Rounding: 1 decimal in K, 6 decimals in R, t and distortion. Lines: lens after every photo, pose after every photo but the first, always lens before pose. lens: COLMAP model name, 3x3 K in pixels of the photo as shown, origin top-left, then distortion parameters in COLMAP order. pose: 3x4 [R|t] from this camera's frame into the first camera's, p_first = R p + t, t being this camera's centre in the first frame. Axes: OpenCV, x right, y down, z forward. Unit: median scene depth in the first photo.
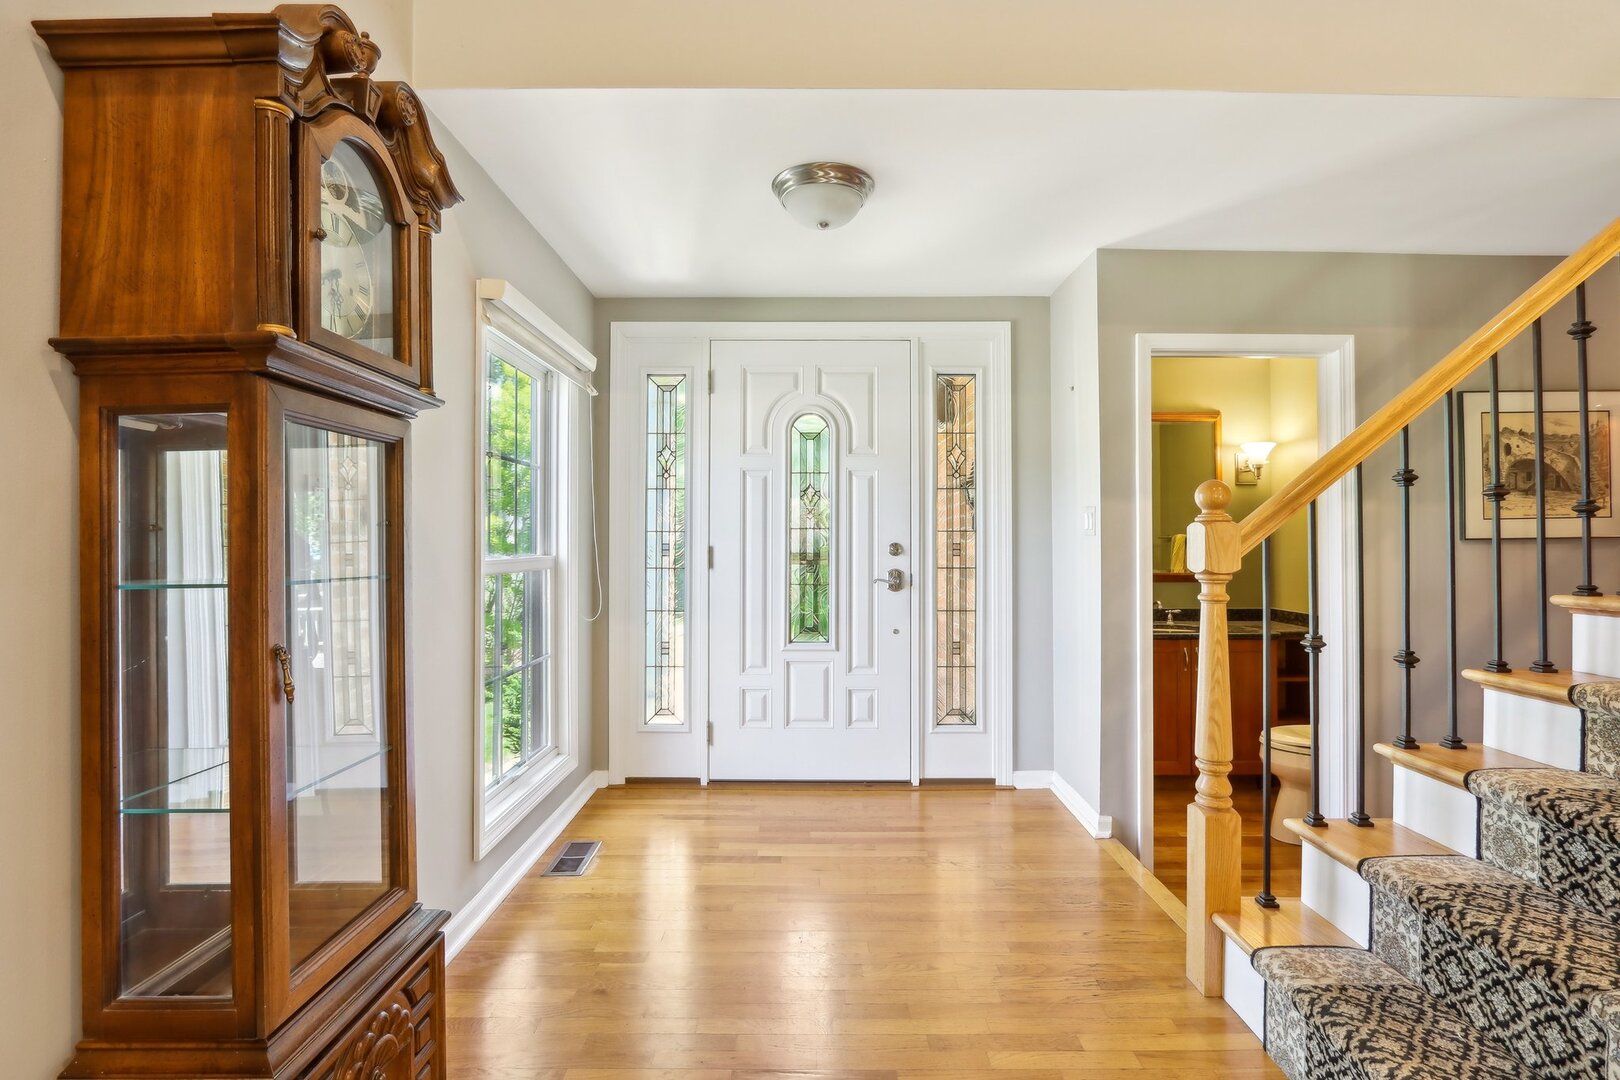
lens RADIAL K [[751.9, 0, 797.8], [0, 751.9, 531.7], [0, 0, 1]] dist [-0.022085, 0.002248]
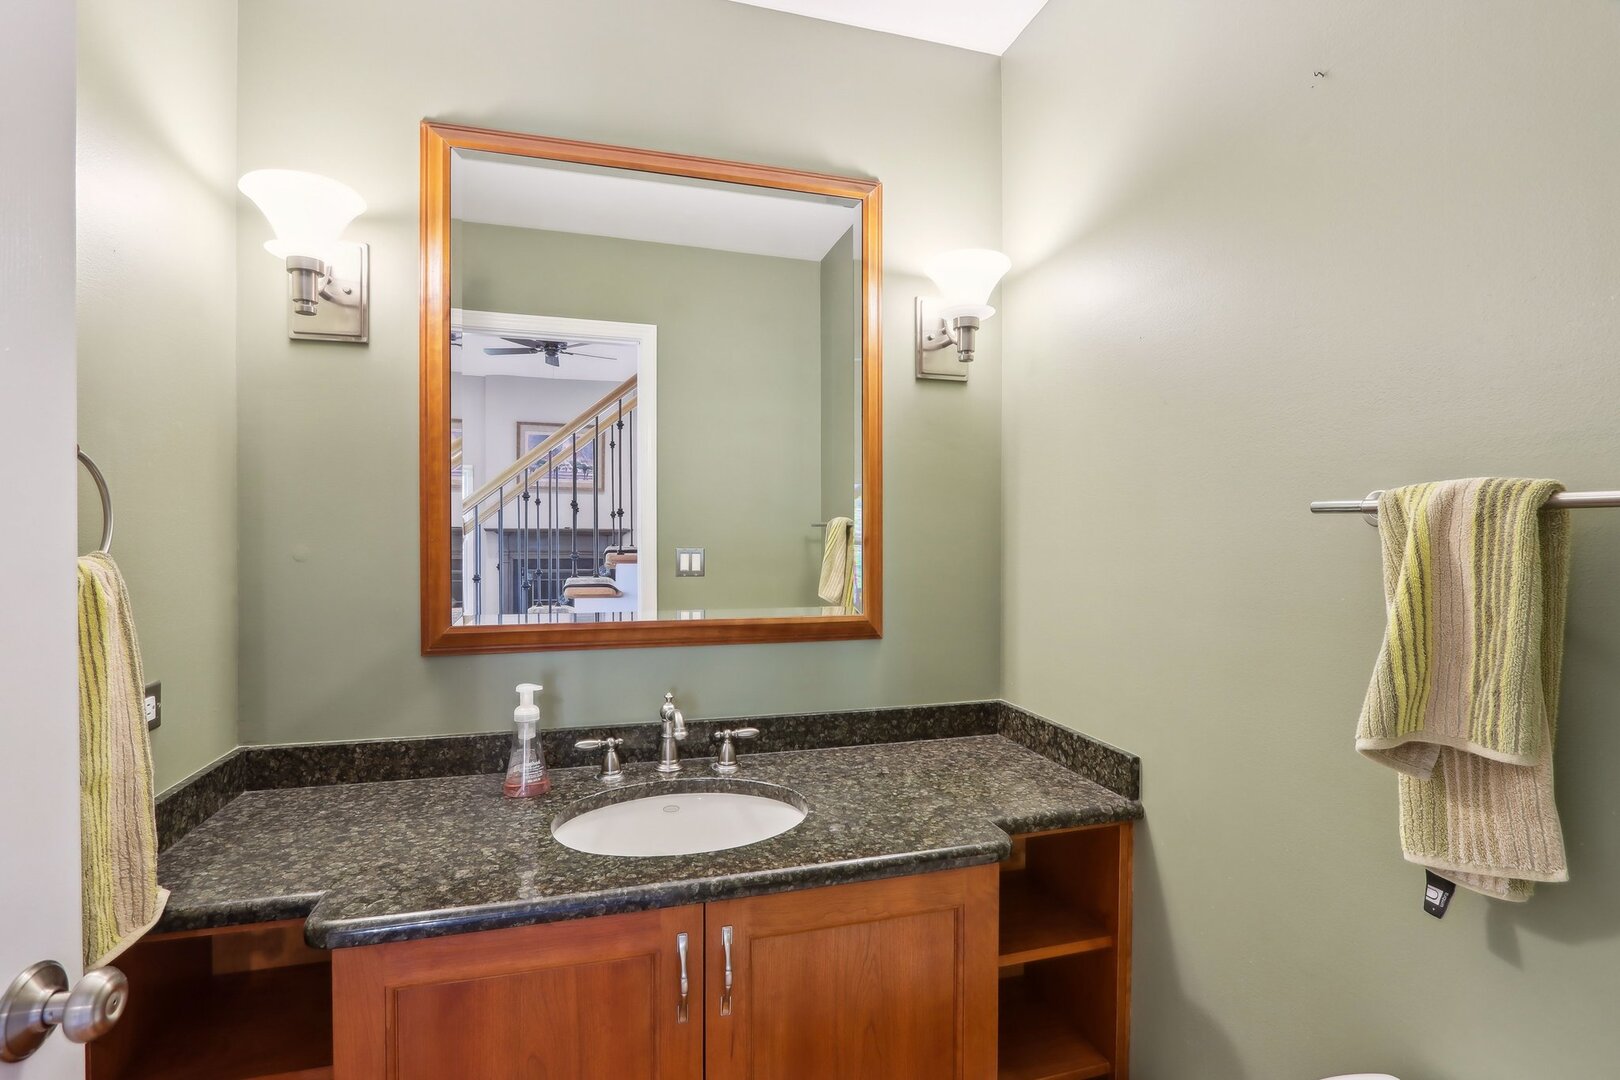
lens RADIAL K [[751.9, 0, 804.7], [0, 751.9, 542.2], [0, 0, 1]] dist [-0.022085, 0.002248]
pose [[0.955620, 0.001704, 0.294598, 0.424551], [-0.007130, 0.999824, 0.017345, 0.013076], [-0.294516, -0.018675, 0.955464, 0.656802]]
